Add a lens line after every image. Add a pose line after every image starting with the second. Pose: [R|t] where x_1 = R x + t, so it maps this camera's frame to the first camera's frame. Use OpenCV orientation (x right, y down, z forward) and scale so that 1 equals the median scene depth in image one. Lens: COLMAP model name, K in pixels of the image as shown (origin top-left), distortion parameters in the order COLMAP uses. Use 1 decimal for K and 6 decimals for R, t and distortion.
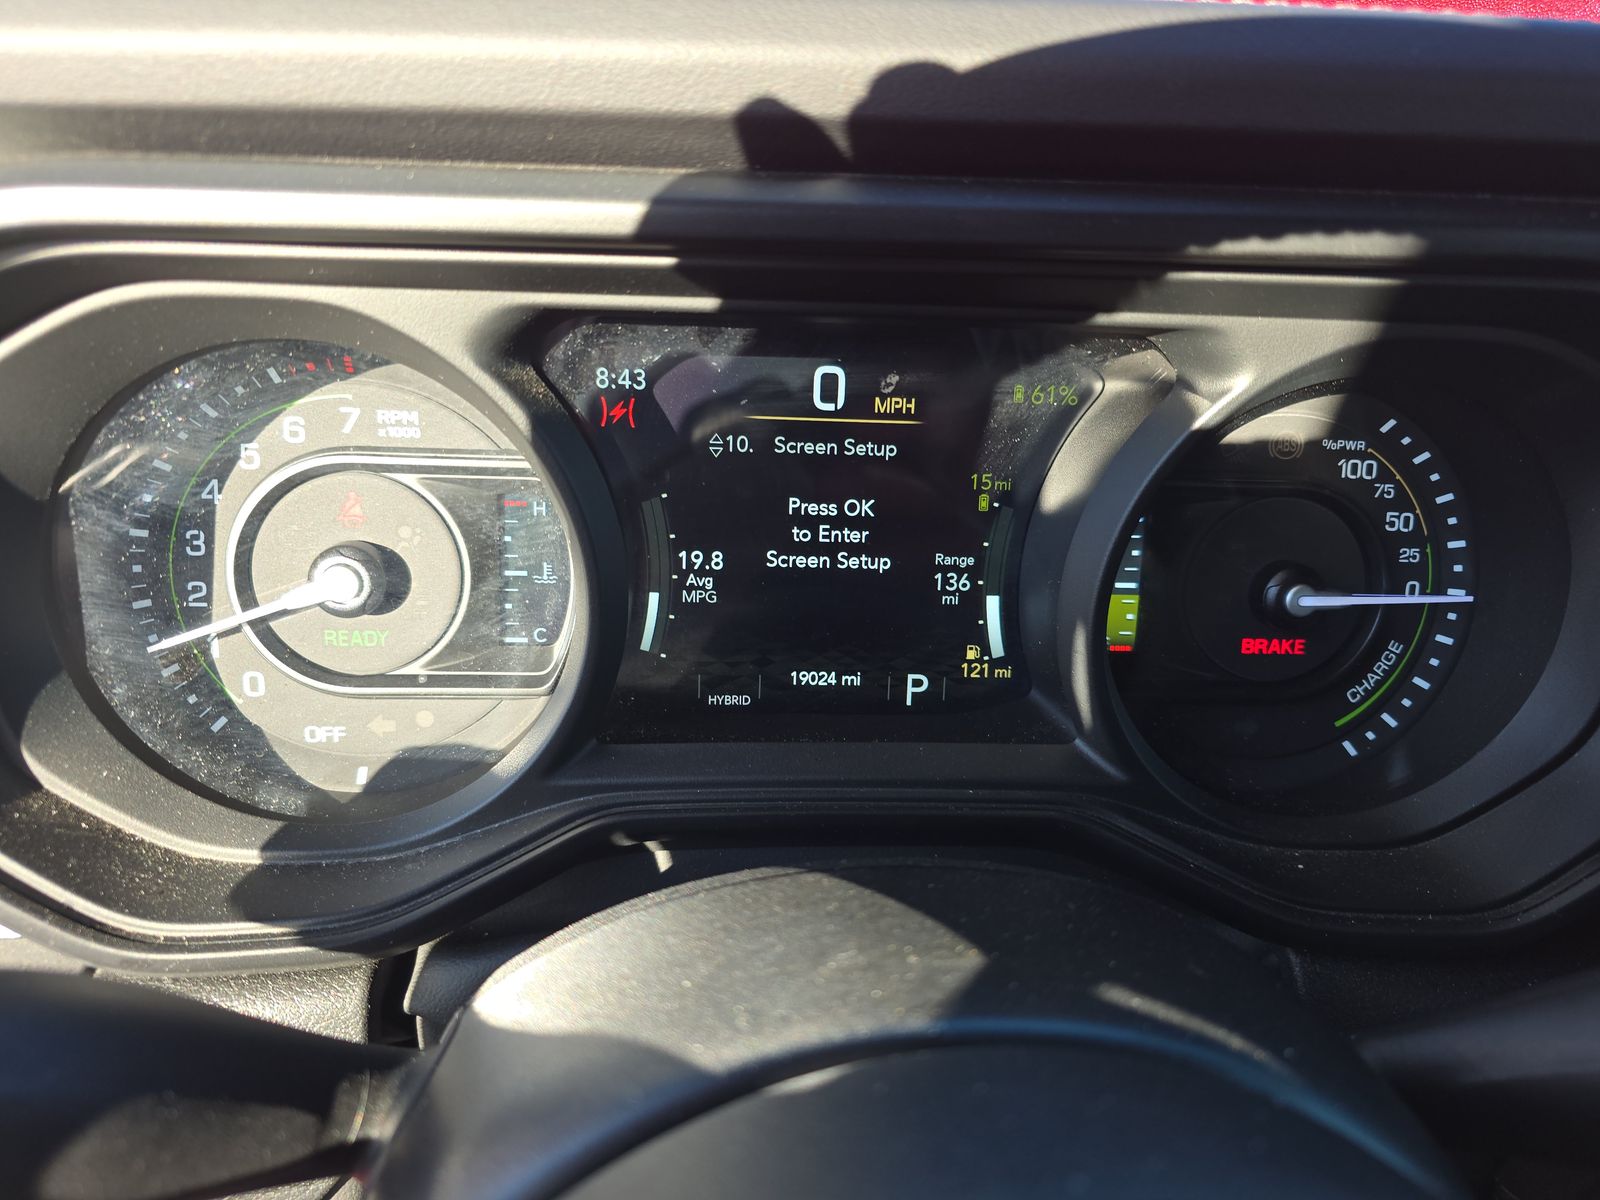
lens RADIAL K [[1069.1, 0, 808.4], [0, 1069.1, 604.9], [0, 0, 1]] dist [0.024521, -0.018040]
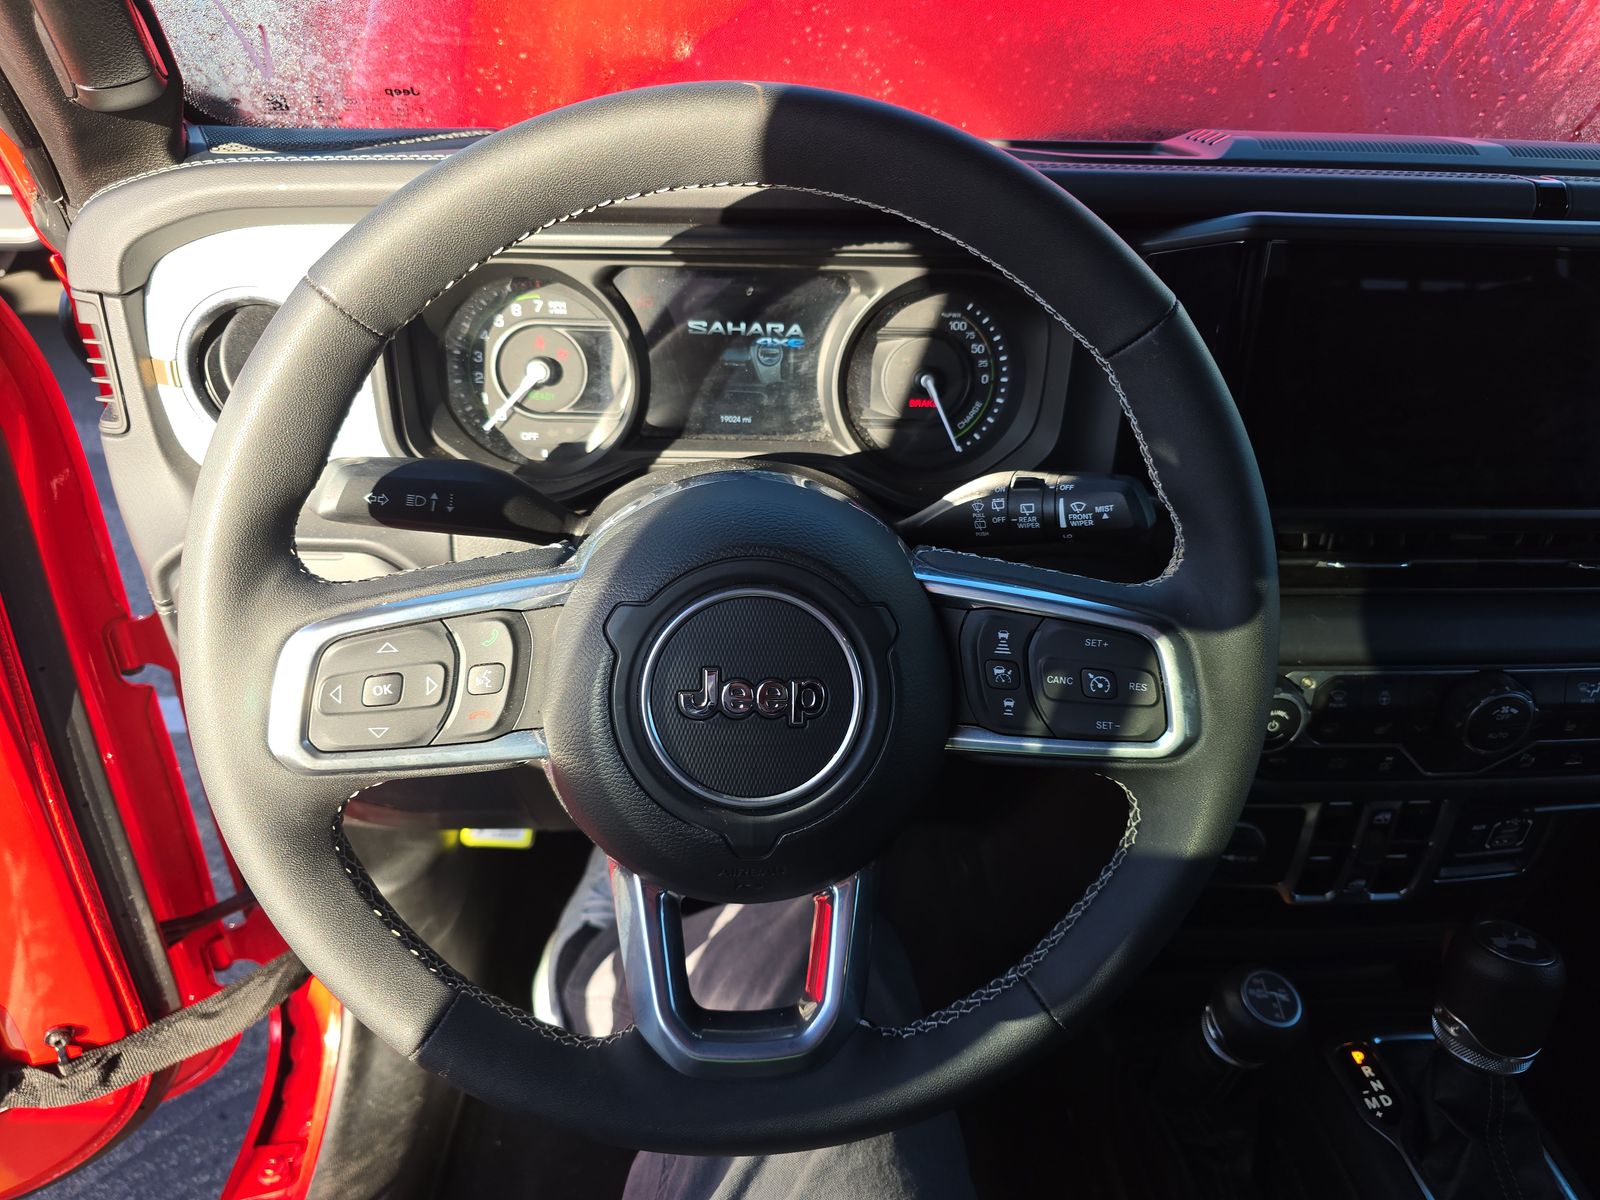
lens RADIAL K [[1070.4, 0, 803.9], [0, 1070.4, 610.6], [0, 0, 1]] dist [0.030487, -0.025231]
pose [[0.999571, 0.004396, -0.028970, 0.245266], [-0.000859, 0.992656, 0.120972, 0.210623], [0.029289, -0.120895, 0.992233, -1.423719]]
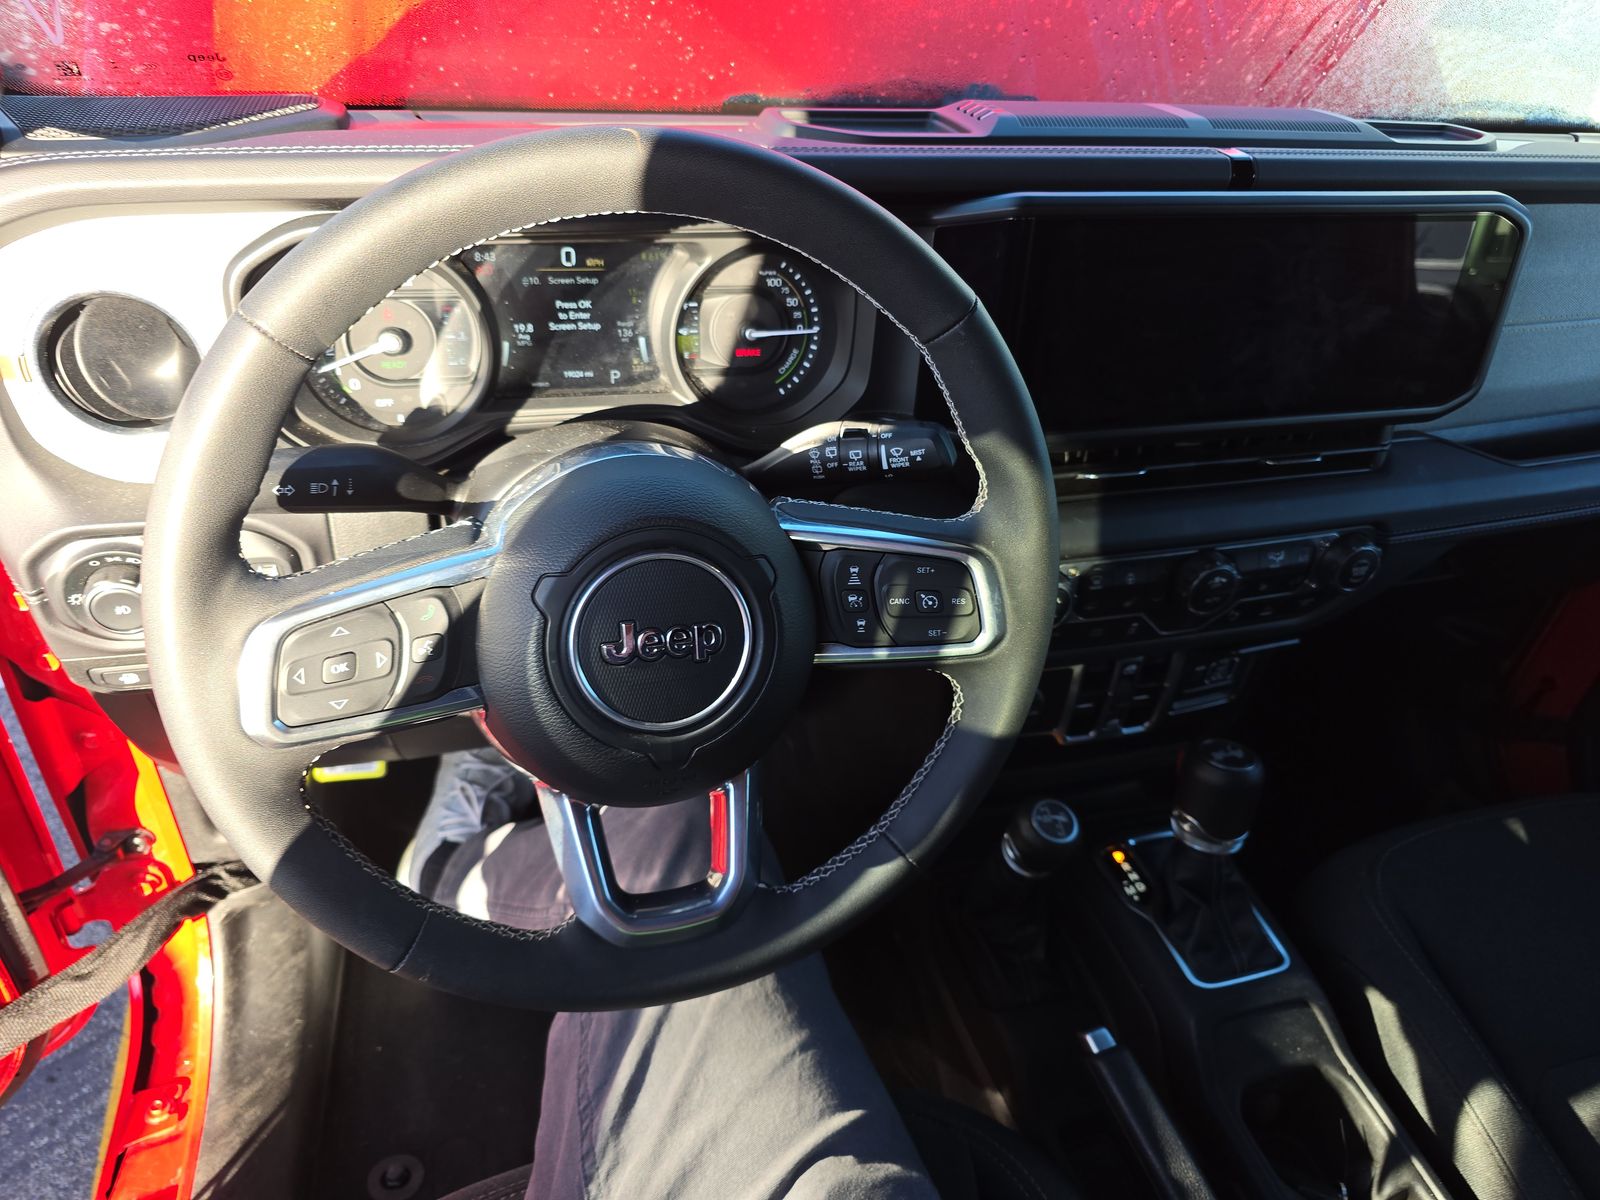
lens RADIAL K [[1083.1, 0, 788.8], [0, 1083.1, 609.2], [0, 0, 1]] dist [0.044753, -0.037863]
pose [[0.981975, -0.087744, 0.167410, 0.027015], [0.046213, 0.970292, 0.237484, 0.021528], [-0.183274, -0.225466, 0.956857, -1.762705]]
